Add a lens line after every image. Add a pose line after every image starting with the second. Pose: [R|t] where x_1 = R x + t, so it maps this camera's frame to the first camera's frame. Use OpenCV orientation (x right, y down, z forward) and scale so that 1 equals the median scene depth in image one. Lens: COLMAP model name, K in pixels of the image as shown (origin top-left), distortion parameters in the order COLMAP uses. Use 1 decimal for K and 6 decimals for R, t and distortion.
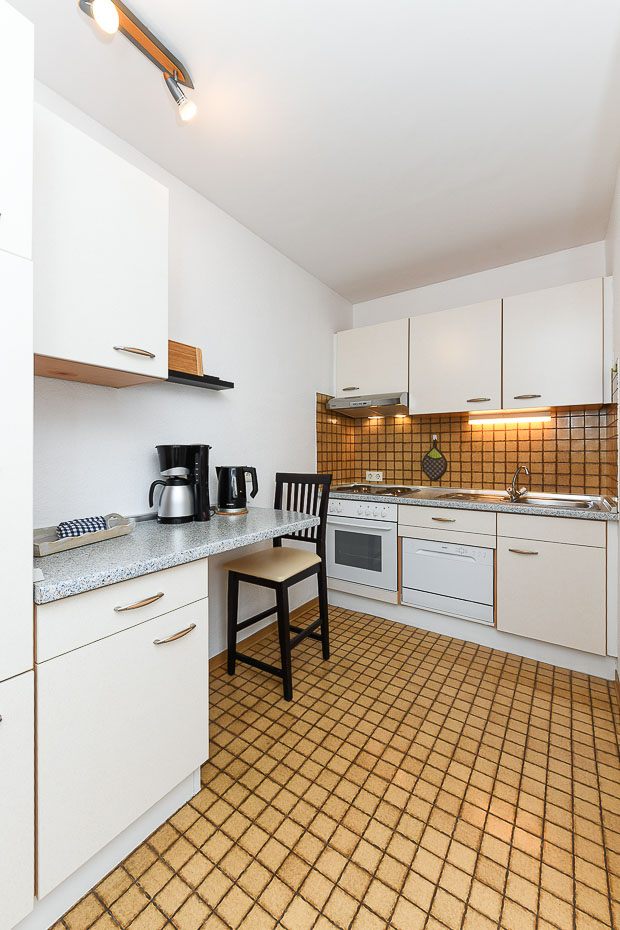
lens RADIAL K [[372.9, 0, 307.5], [0, 372.9, 454.8], [0, 0, 1]] dist [0.001643, -0.000054]
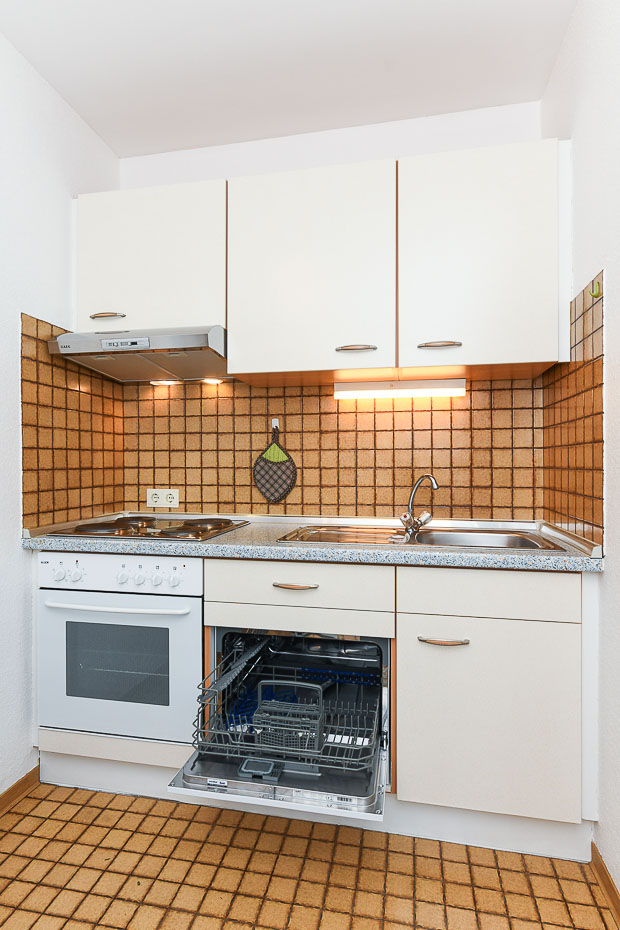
lens RADIAL K [[506.3, 0, 310.0], [0, 506.3, 465.0], [0, 0, 1]] dist [0.002003, 0.000348]
pose [[0.916516, -0.003029, 0.399986, 0.098064], [0.002557, 0.999995, 0.001712, 0.012780], [-0.399989, -0.000547, 0.916520, 0.320678]]
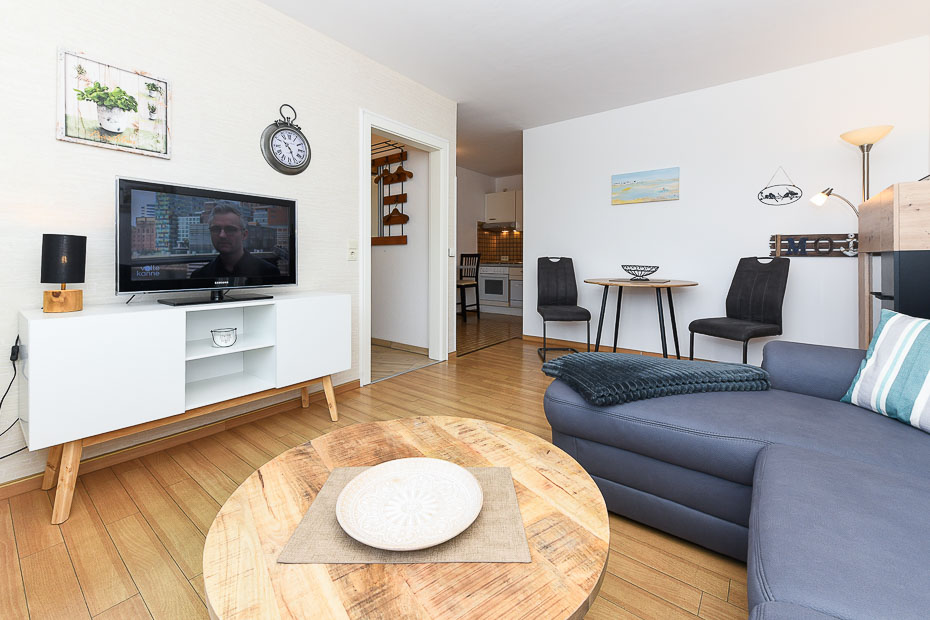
lens RADIAL K [[383.9, 0, 464.0], [0, 383.9, 262.5], [0, 0, 1]] dist [0.001083, 0.000109]
pose [[0.998573, 0.002298, -0.053347, 0.069918], [-0.001912, 0.999972, 0.007284, 0.074965], [0.053362, -0.007172, 0.998549, -1.426408]]
